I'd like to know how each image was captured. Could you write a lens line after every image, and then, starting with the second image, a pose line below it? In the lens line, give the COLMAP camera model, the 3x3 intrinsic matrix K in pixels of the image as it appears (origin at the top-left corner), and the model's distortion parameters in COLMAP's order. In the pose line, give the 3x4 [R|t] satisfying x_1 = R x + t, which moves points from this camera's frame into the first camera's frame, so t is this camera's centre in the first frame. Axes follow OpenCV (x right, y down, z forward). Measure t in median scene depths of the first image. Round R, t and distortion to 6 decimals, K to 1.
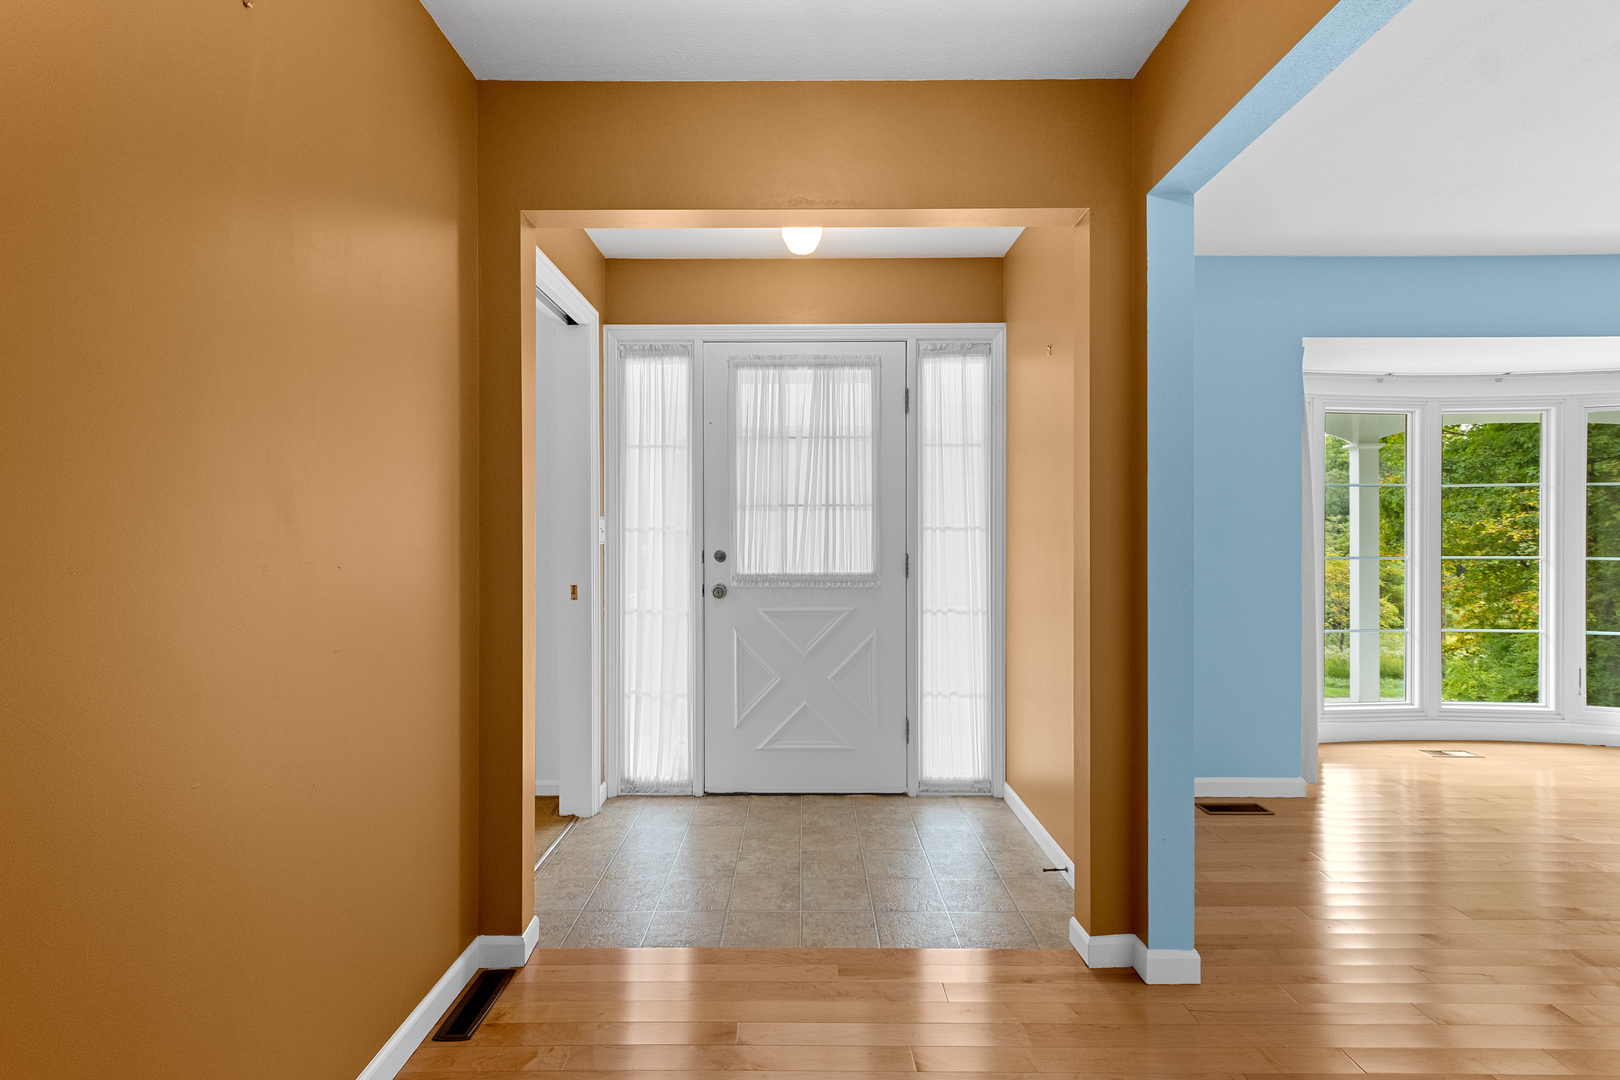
lens RADIAL K [[746.4, 0, 802.7], [0, 746.4, 539.0], [0, 0, 1]] dist [0.001298, 0.000382]
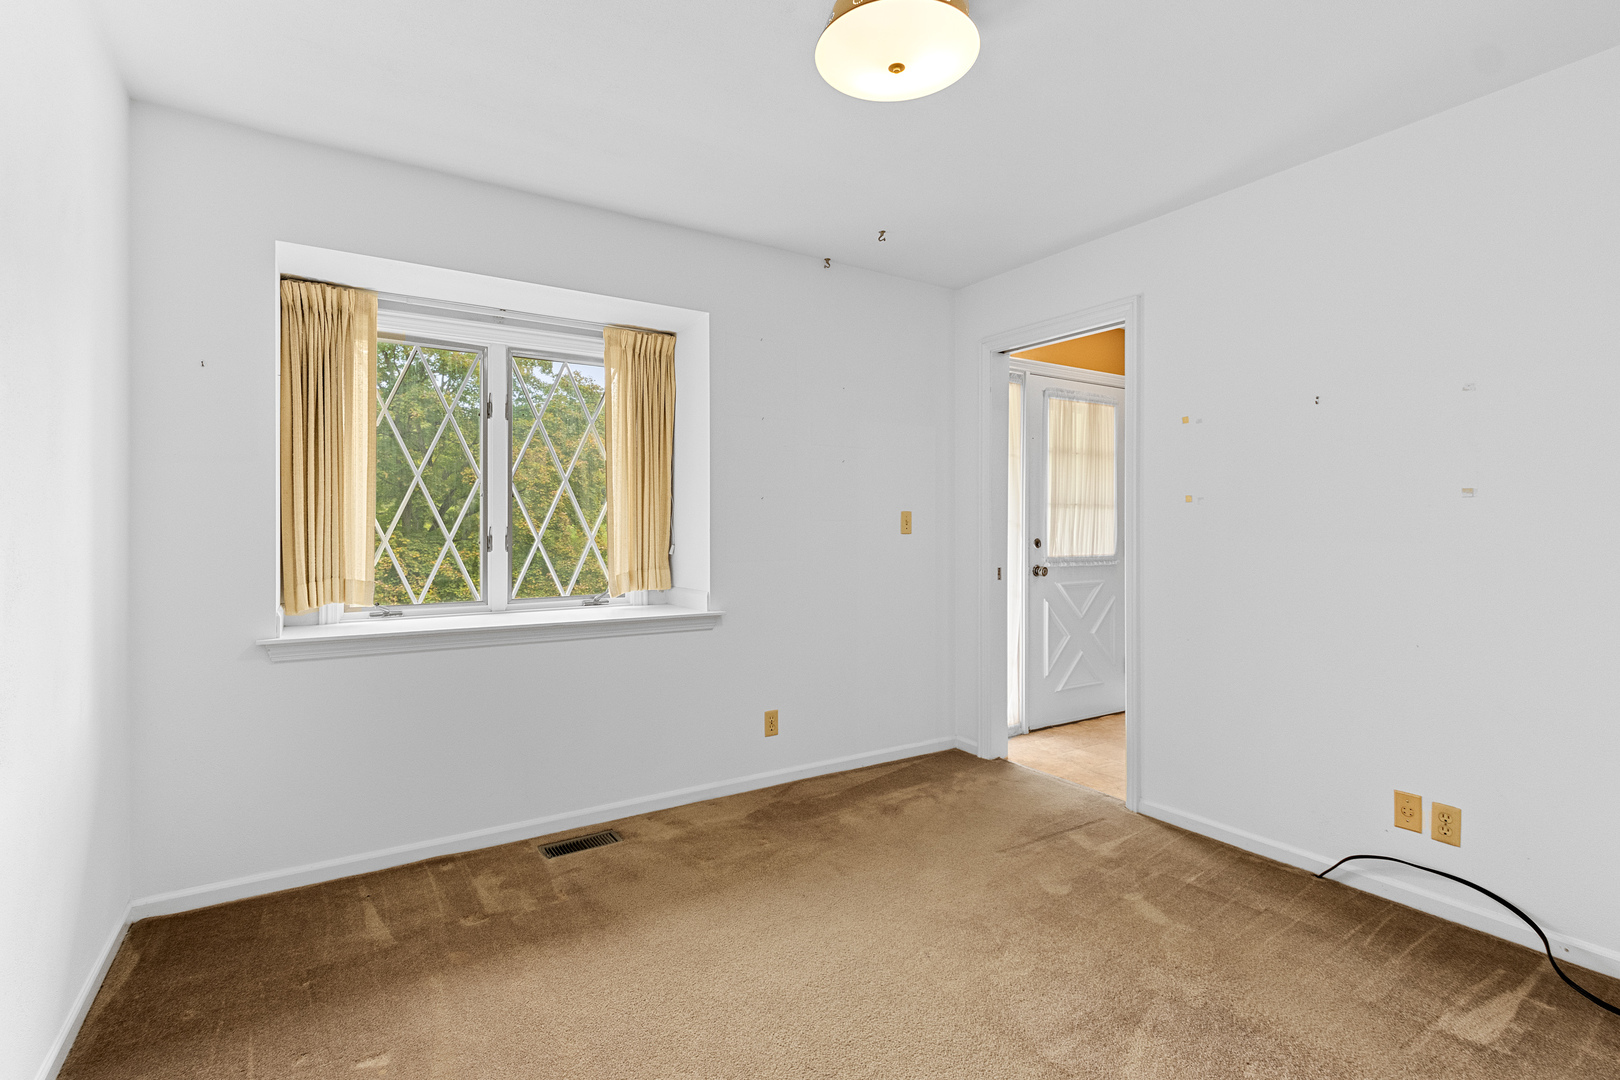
lens RADIAL K [[763.5, 0, 806.4], [0, 763.5, 527.3], [0, 0, 1]] dist [0.000727, 0.000322]
pose [[0.846940, 0.006950, 0.531644, -1.141333], [-0.006901, 0.999974, -0.002078, 0.001356], [-0.531644, -0.001909, 0.846966, 0.106339]]
